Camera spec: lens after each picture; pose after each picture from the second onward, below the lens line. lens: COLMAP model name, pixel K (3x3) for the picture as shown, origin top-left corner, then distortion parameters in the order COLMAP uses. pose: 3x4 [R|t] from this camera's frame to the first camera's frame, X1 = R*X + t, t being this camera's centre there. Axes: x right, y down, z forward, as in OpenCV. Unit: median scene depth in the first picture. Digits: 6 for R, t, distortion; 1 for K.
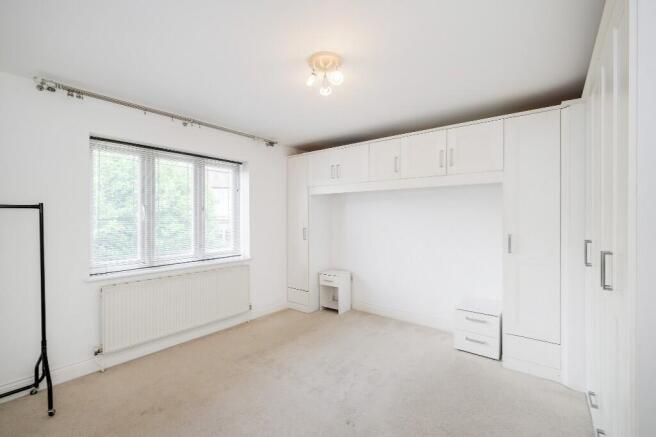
lens RADIAL K [[287.6, 0, 328.2], [0, 287.6, 221.7], [0, 0, 1]] dist [-0.004418, 0.000662]
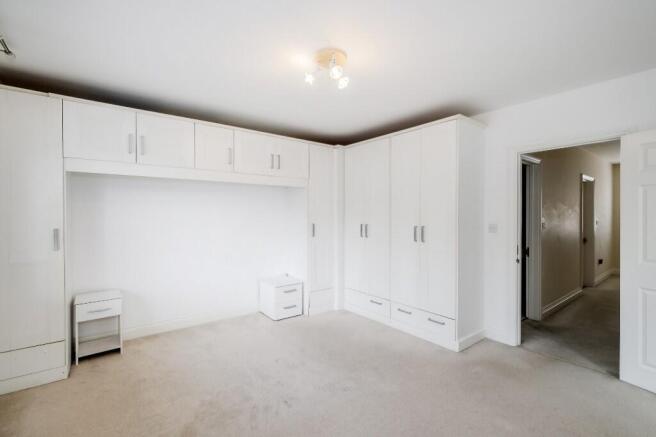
lens RADIAL K [[287.6, 0, 307.8], [0, 287.6, 212.4], [0, 0, 1]] dist [-0.004418, 0.000662]
pose [[0.288904, -0.002088, 0.957356, -0.604646], [0.009283, 0.999957, -0.000620, -0.009003], [-0.957313, 0.009066, 0.288911, 0.475879]]
